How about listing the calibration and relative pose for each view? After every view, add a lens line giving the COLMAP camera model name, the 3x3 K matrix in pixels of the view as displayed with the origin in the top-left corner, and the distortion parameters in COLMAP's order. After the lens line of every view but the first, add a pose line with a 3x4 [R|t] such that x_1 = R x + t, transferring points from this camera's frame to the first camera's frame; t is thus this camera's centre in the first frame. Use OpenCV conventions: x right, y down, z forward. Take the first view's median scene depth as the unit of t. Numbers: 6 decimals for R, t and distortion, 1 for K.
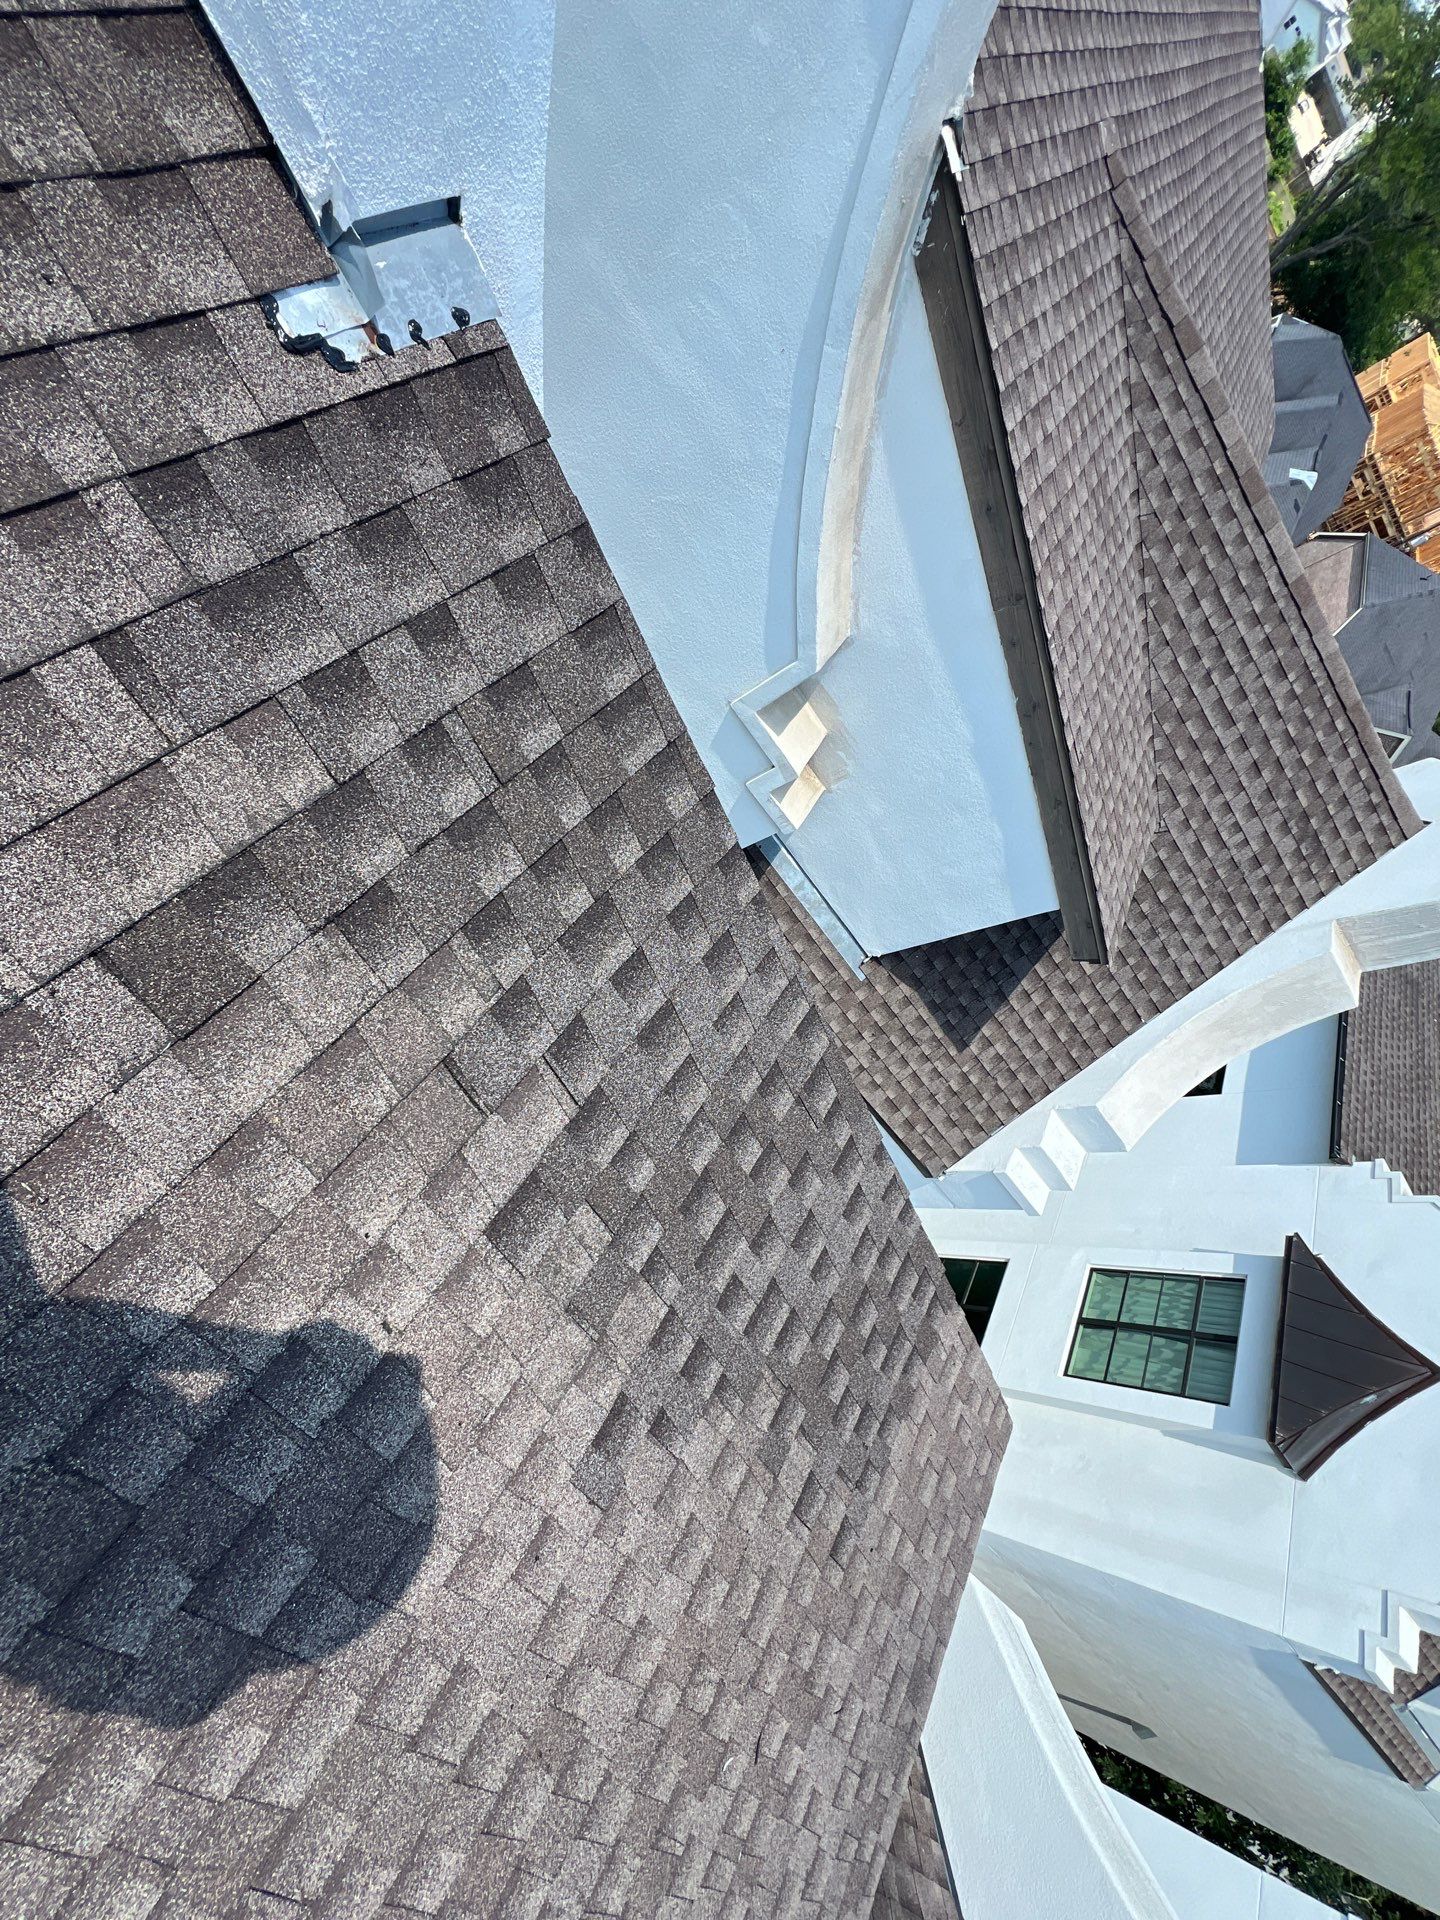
lens RADIAL K [[864.3, 0, 735.1], [0, 864.3, 945.9], [0, 0, 1]] dist [-0.004180, 0.001424]
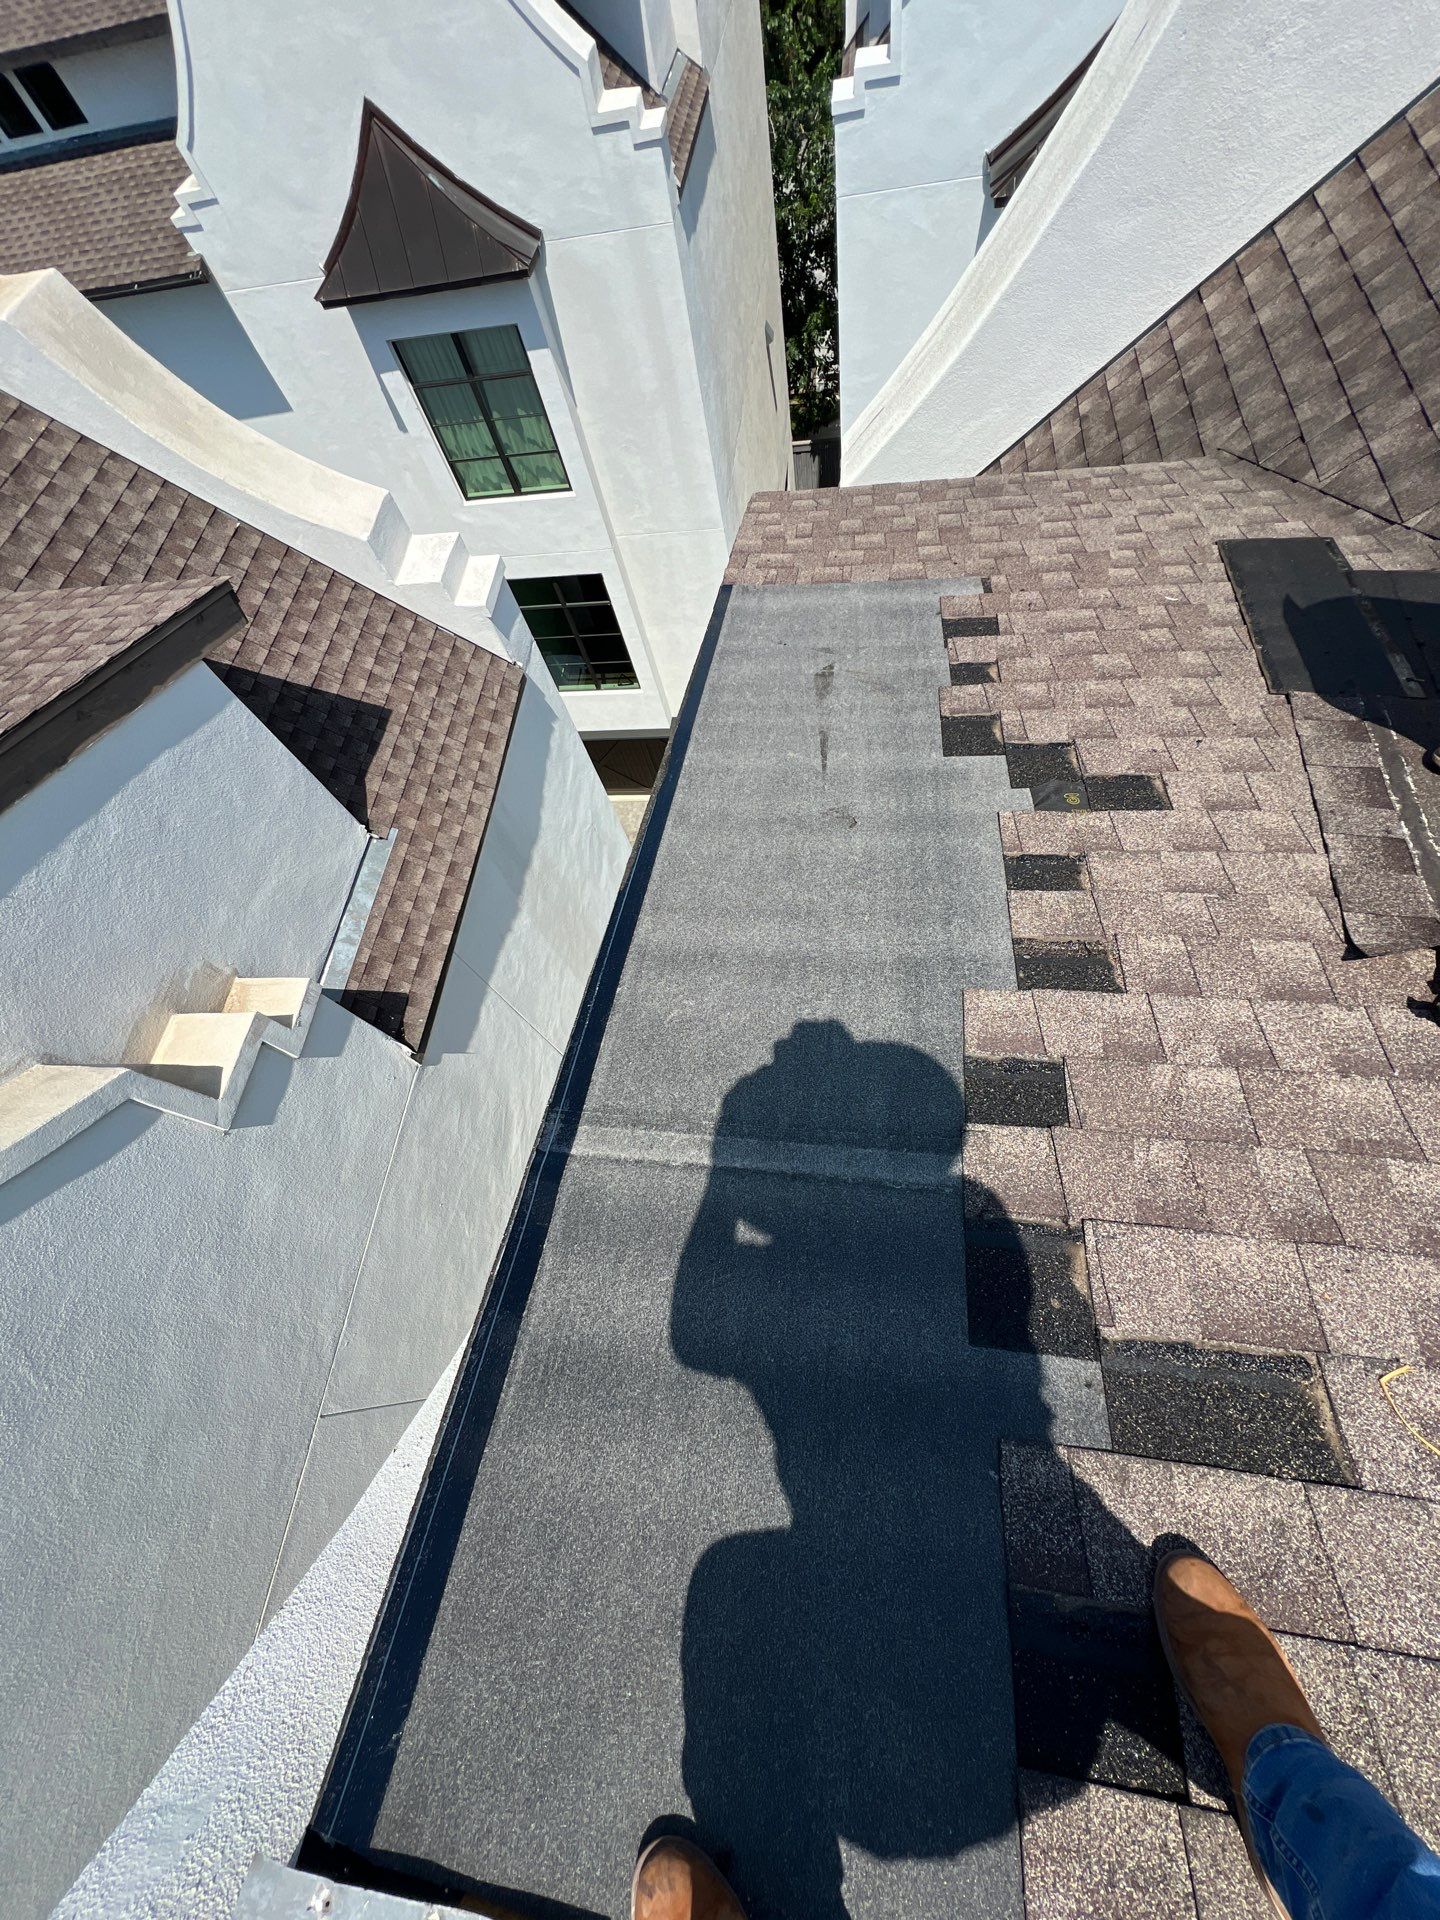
lens RADIAL K [[795.5, 0, 726.9], [0, 795.5, 951.4], [0, 0, 1]] dist [-0.003653, 0.001421]
pose [[-0.501548, -0.835905, -0.222961, 0.140250], [0.745088, -0.548335, 0.379702, -0.249866], [-0.439652, 0.024313, 0.897839, 0.245094]]
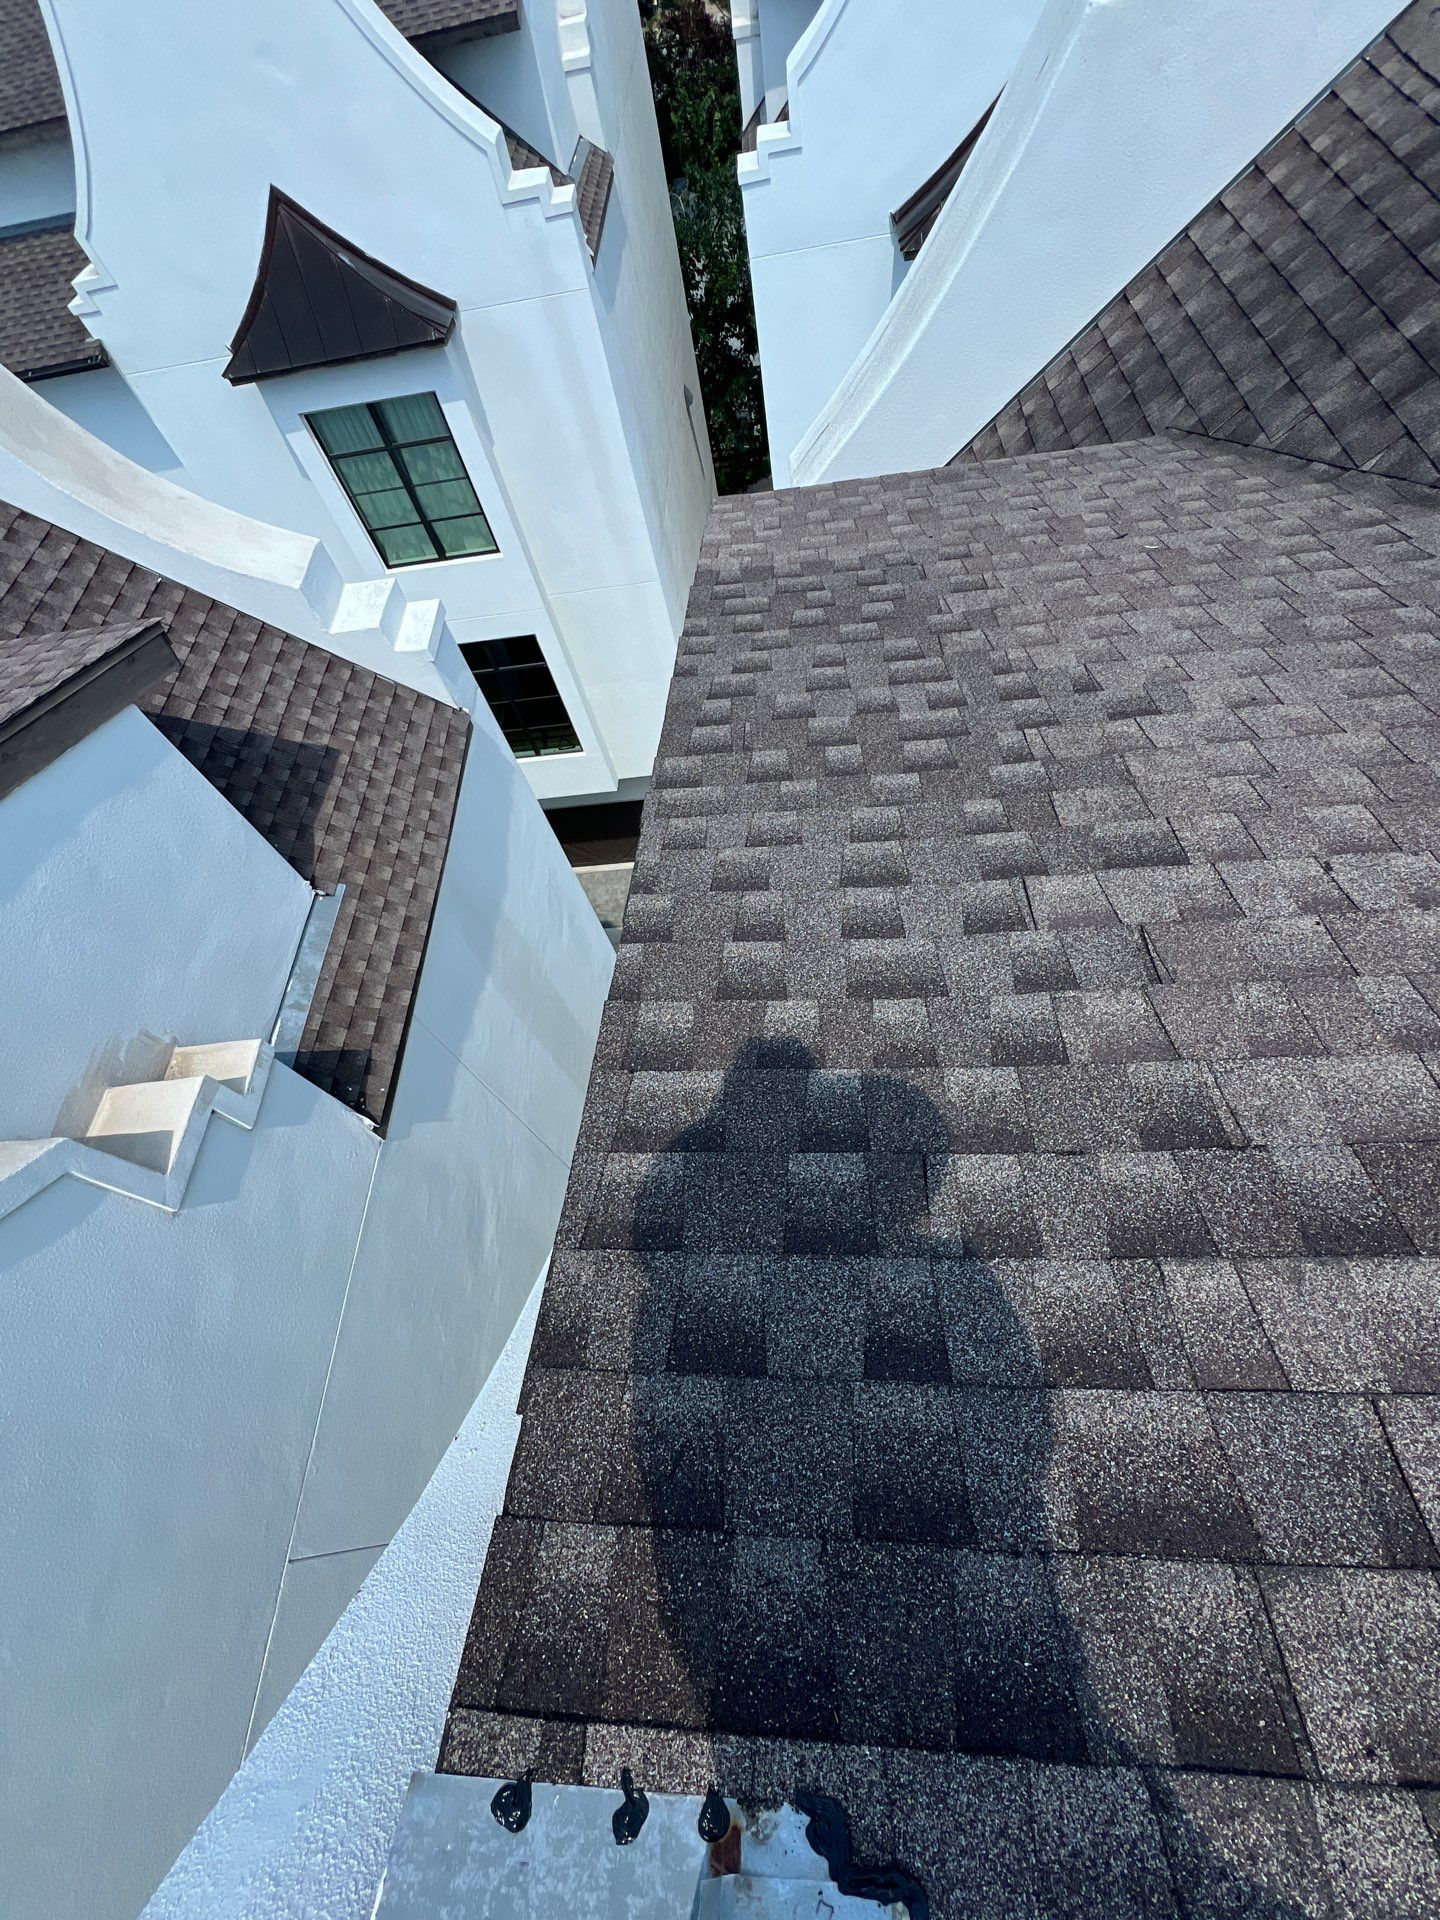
lens RADIAL K [[864.3, 0, 728.0], [0, 864.3, 951.2], [0, 0, 1]] dist [-0.004180, 0.001424]
pose [[-0.560577, -0.811387, -0.165543, 0.065979], [0.676825, -0.564106, 0.472961, -0.392019], [-0.477138, 0.153088, 0.865392, 0.278680]]
